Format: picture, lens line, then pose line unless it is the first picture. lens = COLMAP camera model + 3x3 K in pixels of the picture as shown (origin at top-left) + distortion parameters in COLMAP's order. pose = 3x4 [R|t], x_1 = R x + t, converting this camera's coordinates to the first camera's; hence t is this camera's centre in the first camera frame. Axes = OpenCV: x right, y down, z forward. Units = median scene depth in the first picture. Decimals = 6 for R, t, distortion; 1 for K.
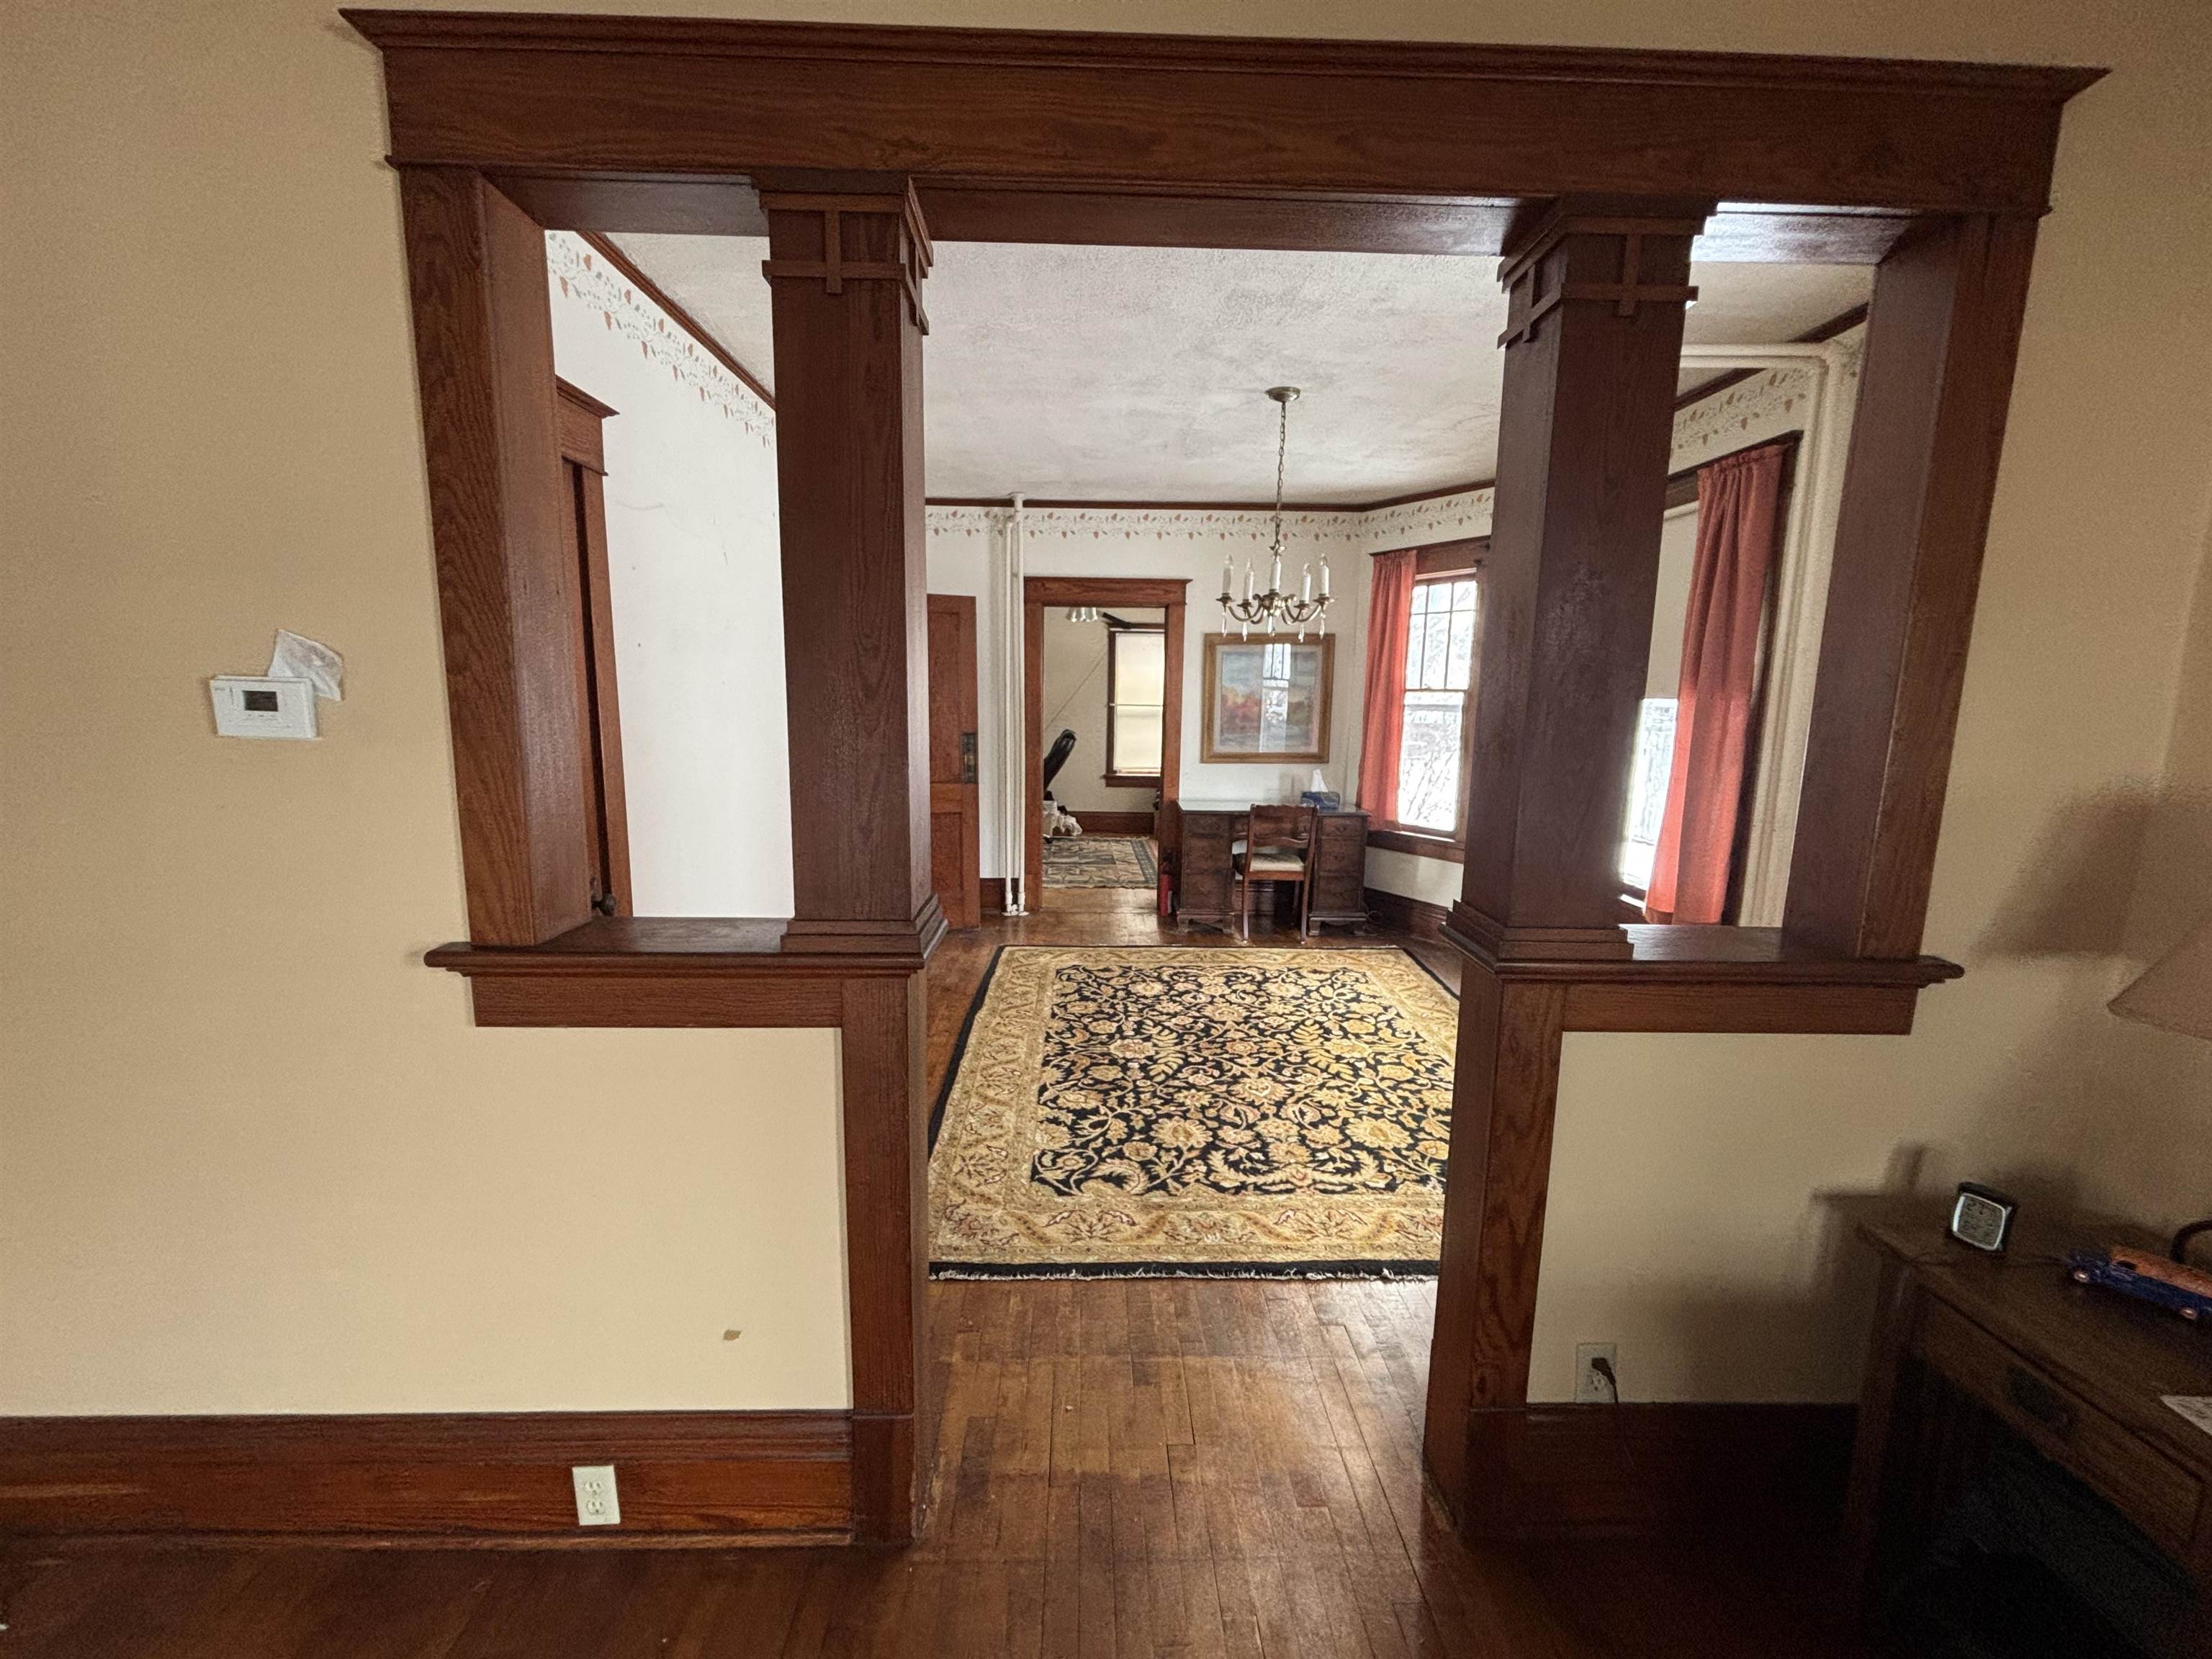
lens RADIAL K [[894.0, 0, 1101.9], [0, 894.0, 829.6], [0, 0, 1]] dist [-0.001899, -0.000030]
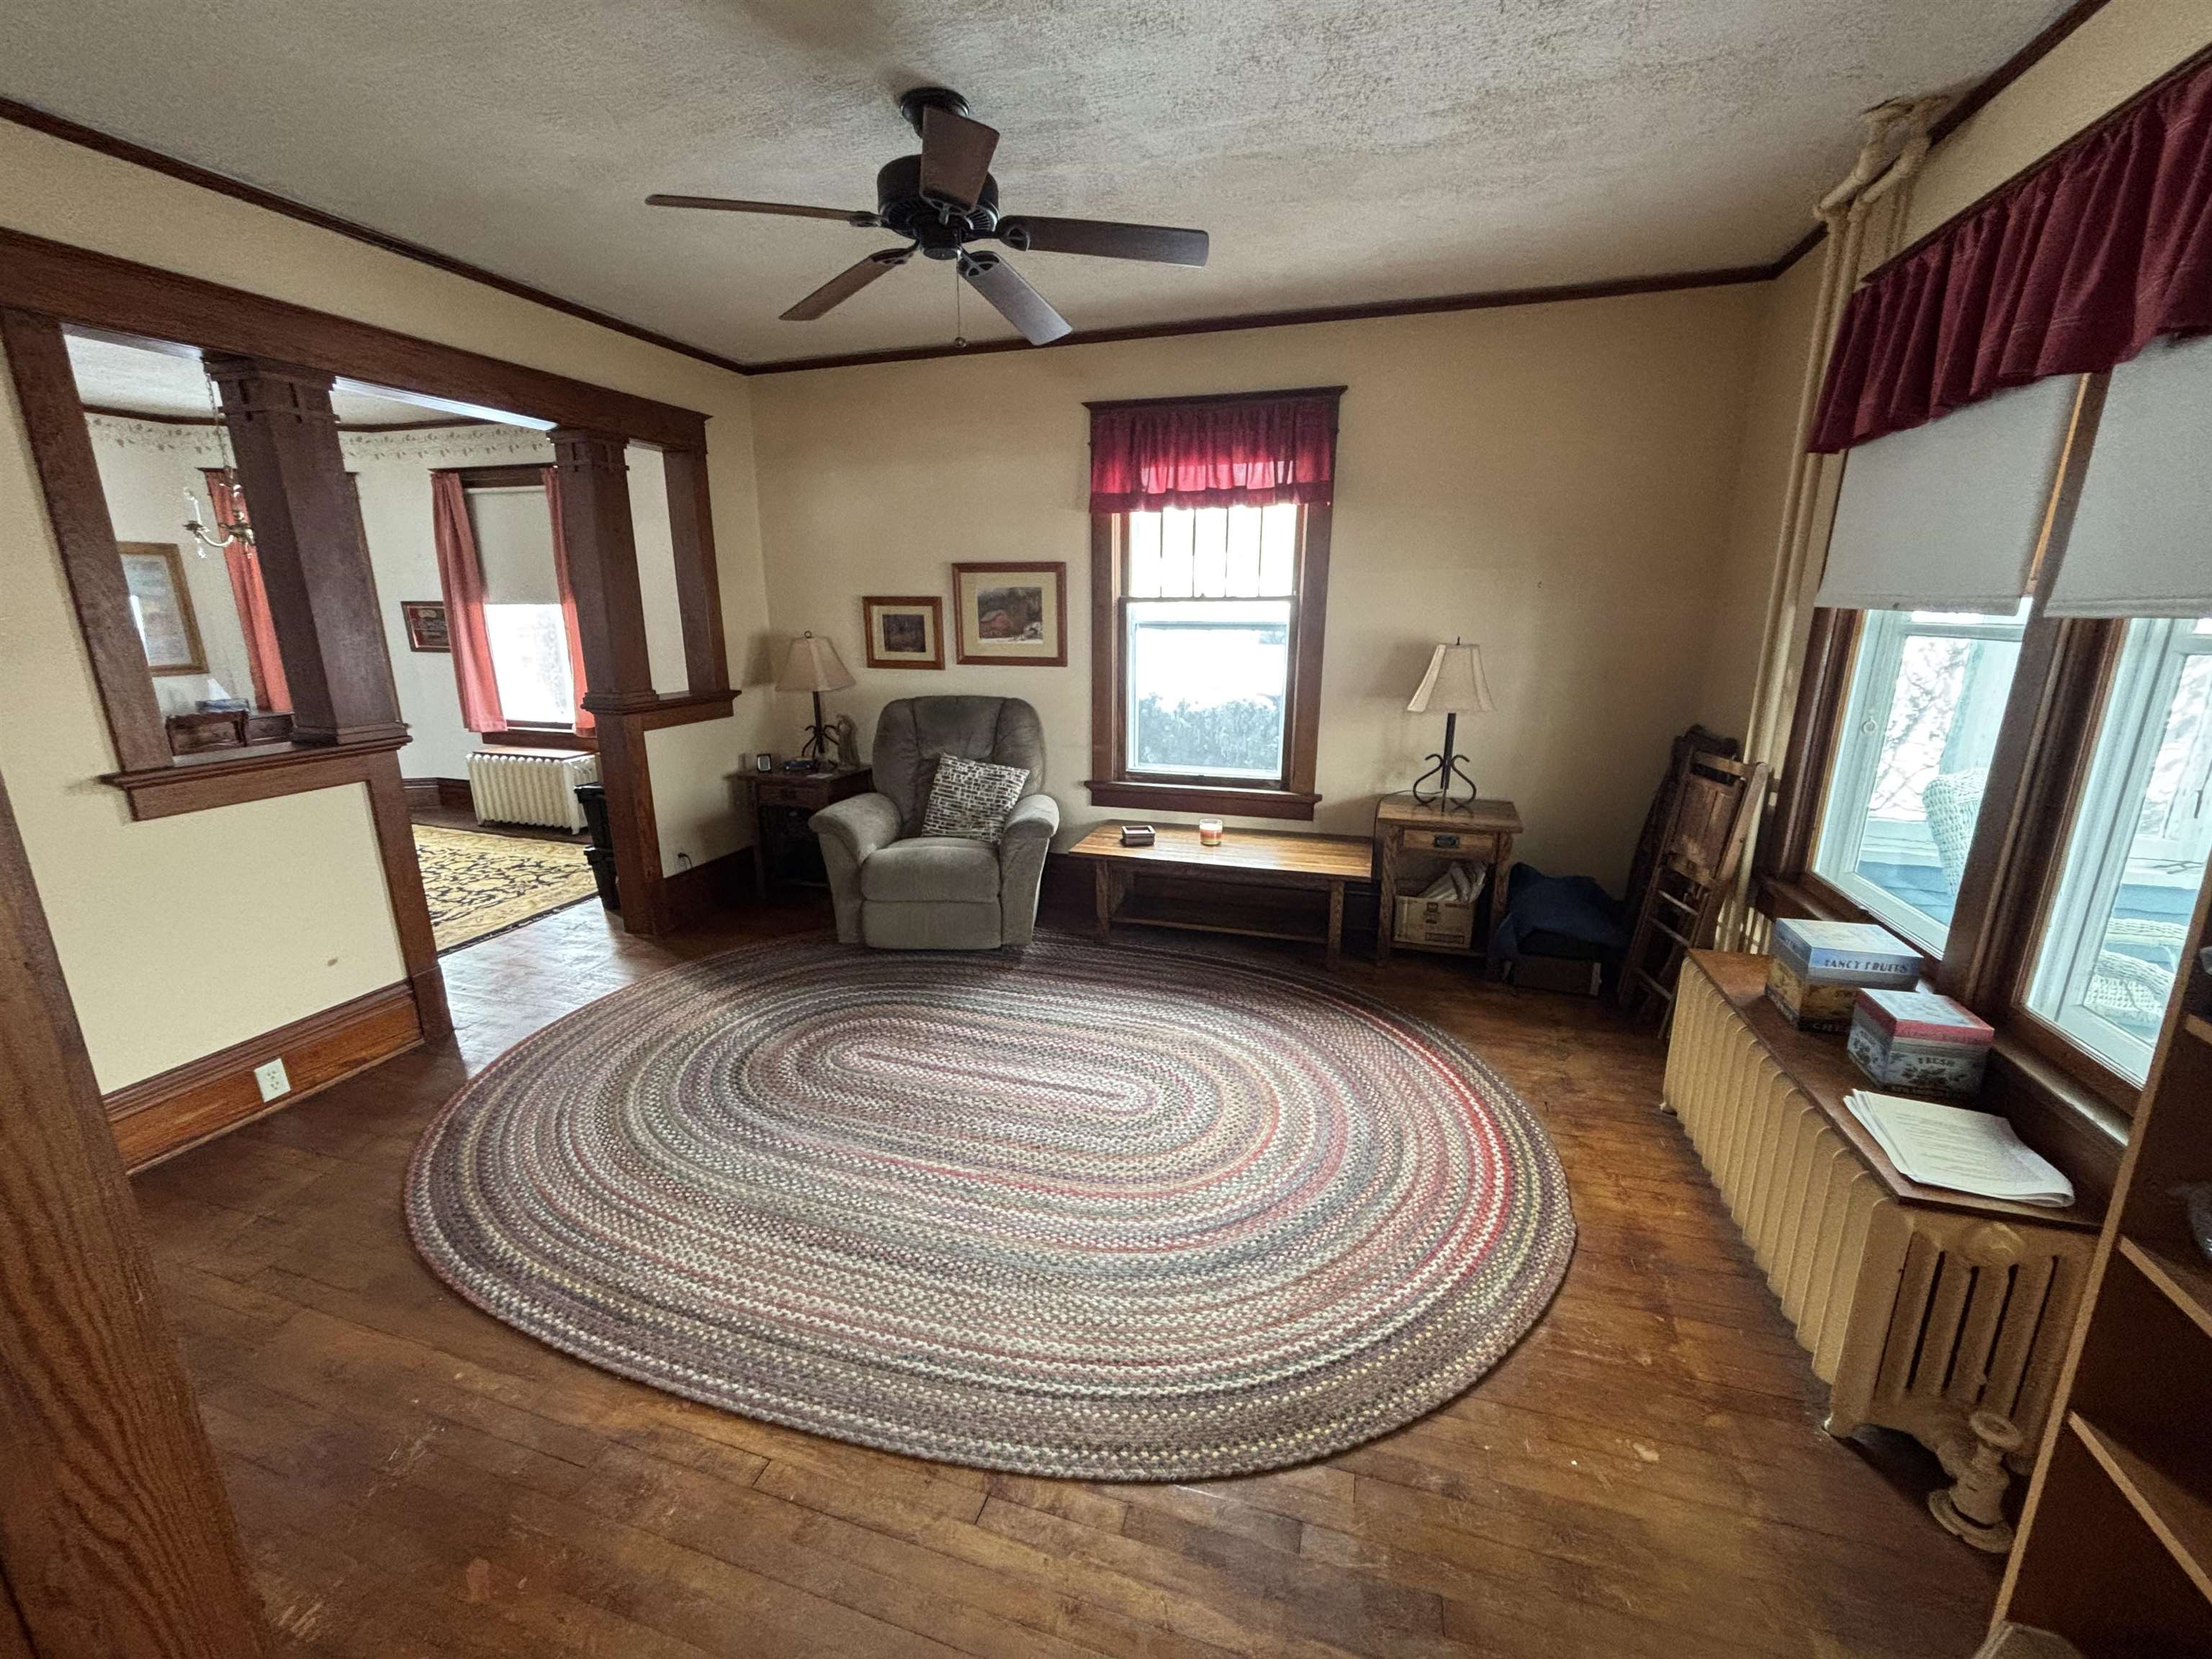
lens RADIAL K [[894.0, 0, 1107.1], [0, 894.0, 824.9], [0, 0, 1]] dist [-0.001899, -0.000030]
pose [[0.318083, -0.247651, 0.915146, -1.507848], [0.151975, 0.966116, 0.208621, 0.140915], [-0.935803, 0.072720, 0.344942, -1.168393]]
